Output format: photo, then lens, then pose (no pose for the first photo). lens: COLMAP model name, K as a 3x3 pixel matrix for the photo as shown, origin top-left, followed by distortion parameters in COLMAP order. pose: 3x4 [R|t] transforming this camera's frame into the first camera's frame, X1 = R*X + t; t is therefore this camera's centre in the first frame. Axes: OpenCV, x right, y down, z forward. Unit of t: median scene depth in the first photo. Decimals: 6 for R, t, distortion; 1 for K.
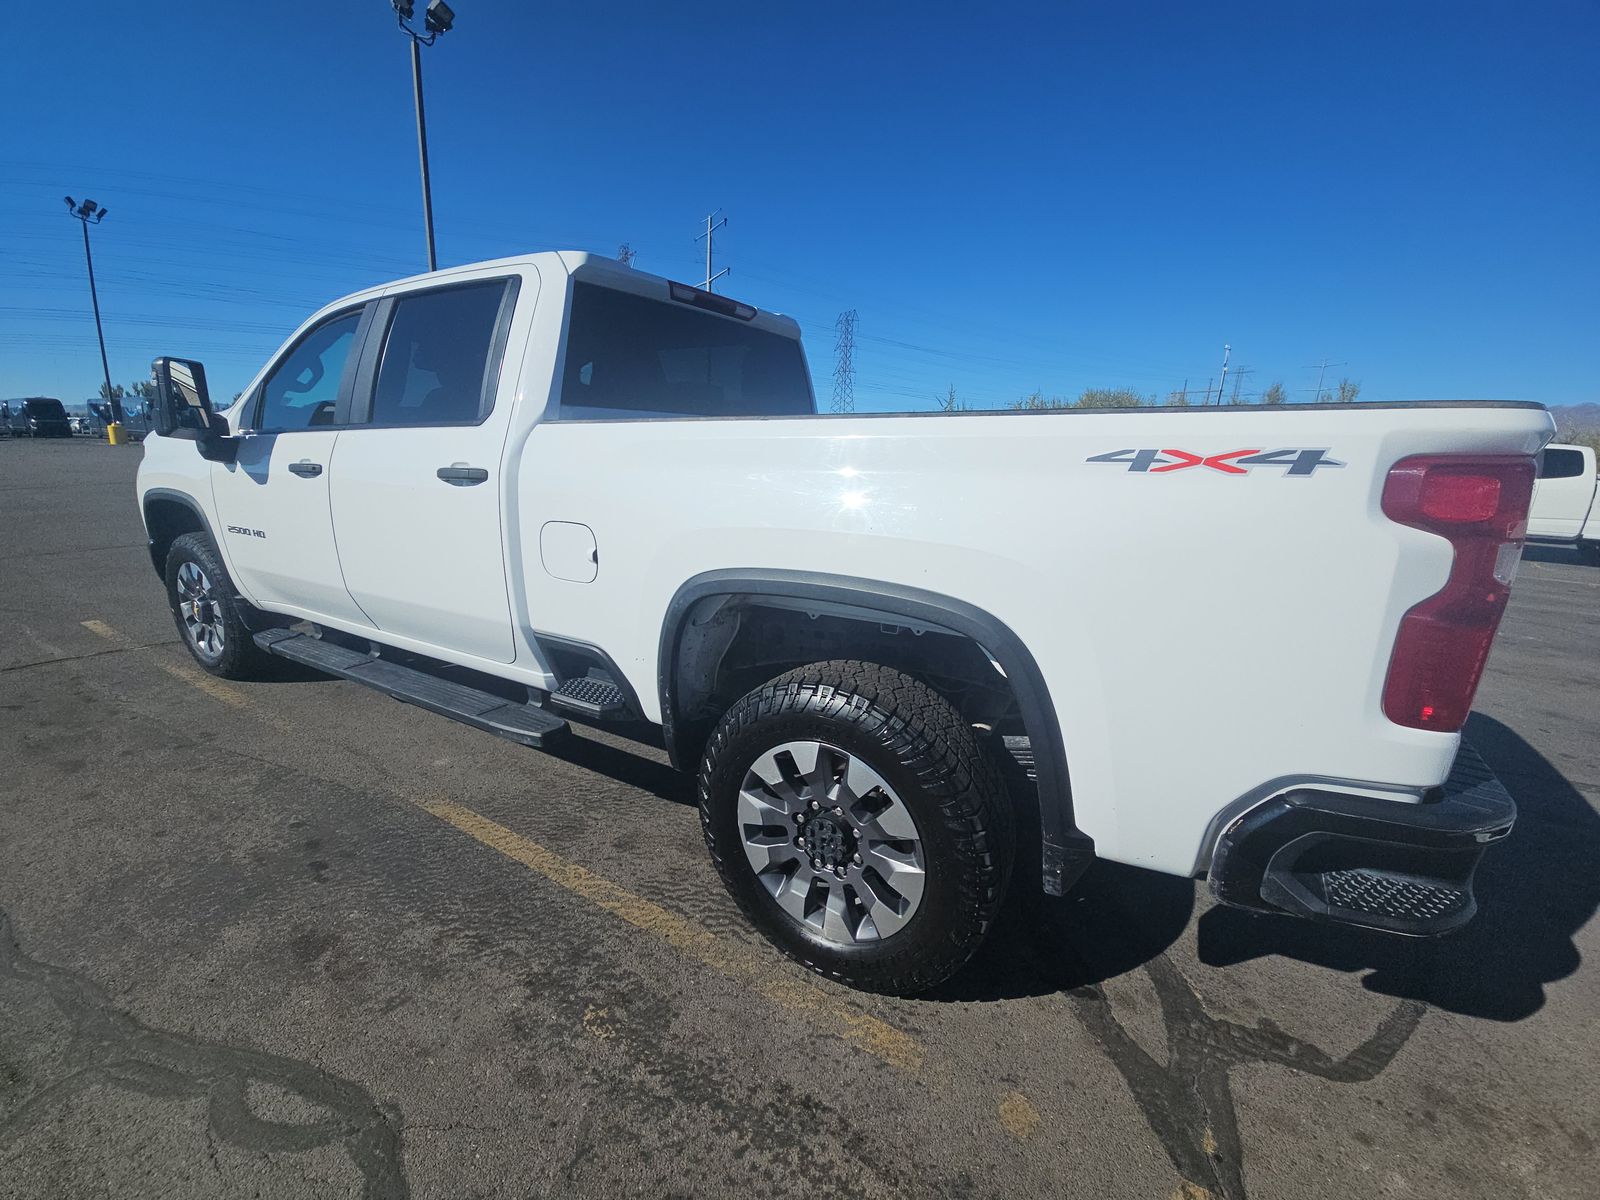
lens RADIAL K [[656.5, 0, 778.1], [0, 656.5, 599.0], [0, 0, 1]] dist [-0.001870, -0.000315]
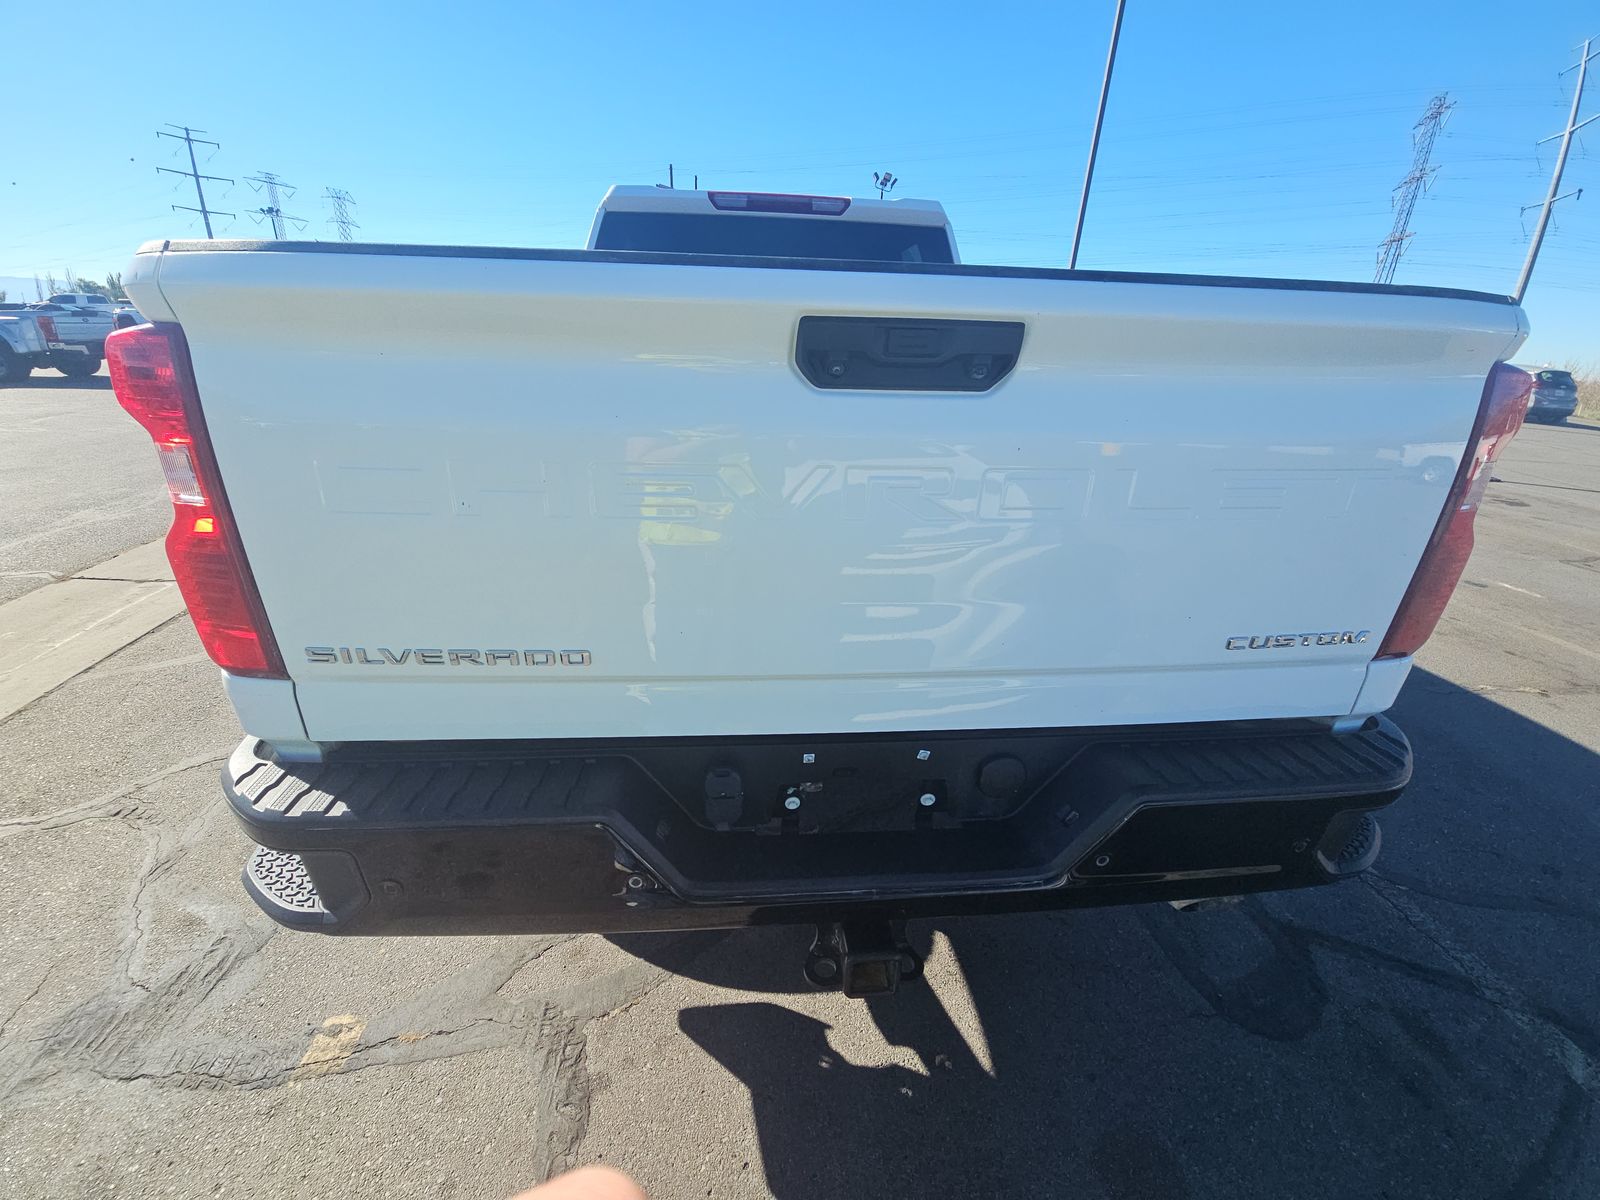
lens RADIAL K [[656.5, 0, 778.1], [0, 656.5, 599.0], [0, 0, 1]] dist [-0.001870, -0.000315]
pose [[0.604820, 0.275942, -0.747027, 0.873023], [-0.195658, 0.960786, 0.196490, -0.080736], [0.771953, 0.027320, 0.635093, 0.424428]]
